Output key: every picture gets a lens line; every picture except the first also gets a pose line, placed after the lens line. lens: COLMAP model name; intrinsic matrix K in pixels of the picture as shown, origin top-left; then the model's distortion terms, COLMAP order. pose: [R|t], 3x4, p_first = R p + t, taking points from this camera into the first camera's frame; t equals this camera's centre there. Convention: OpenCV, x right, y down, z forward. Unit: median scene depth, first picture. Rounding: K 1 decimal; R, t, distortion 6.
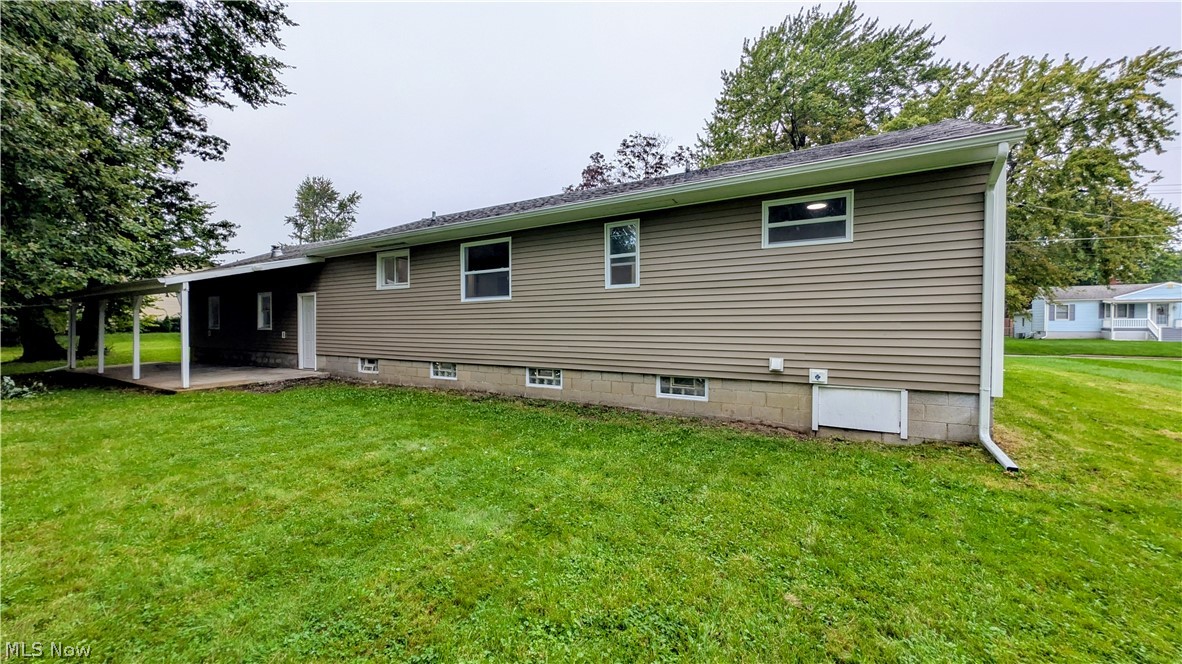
lens RADIAL K [[452.2, 0, 585.6], [0, 452.2, 330.7], [0, 0, 1]] dist [0.002333, 0.000591]
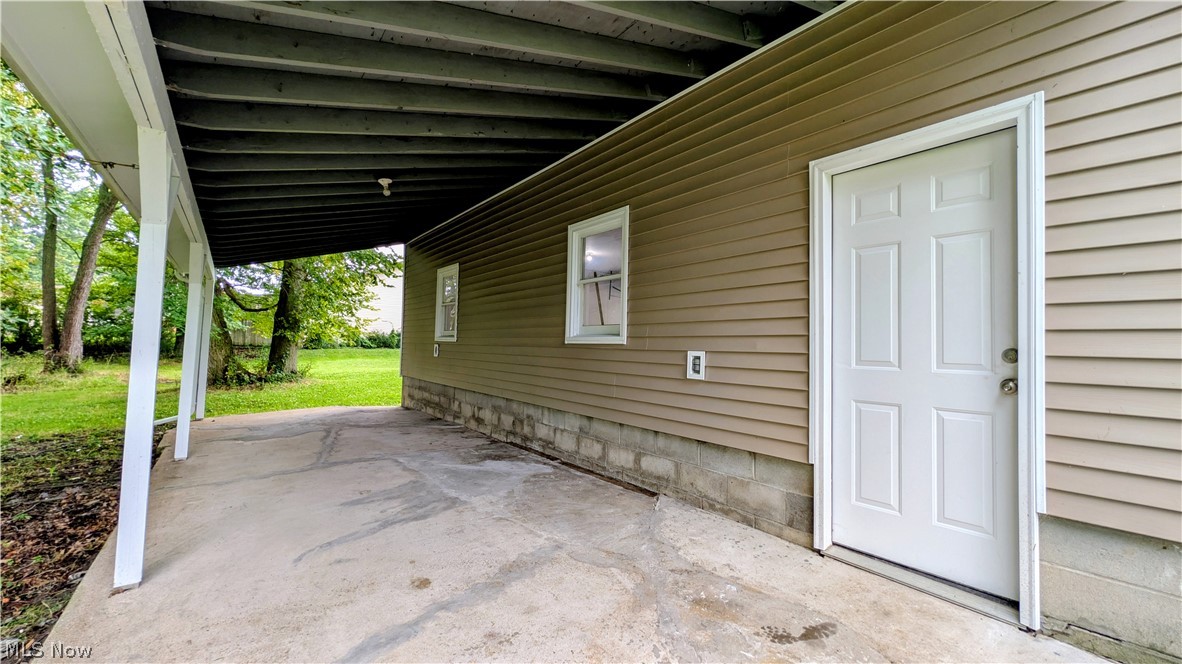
lens RADIAL K [[452.2, 0, 594.4], [0, 452.2, 332.2], [0, 0, 1]] dist [0.002333, 0.000591]
pose [[0.938565, 0.013067, -0.344855, -0.592368], [-0.031531, 0.998350, -0.047987, 0.004355], [0.343659, 0.055913, 0.937428, 0.707711]]
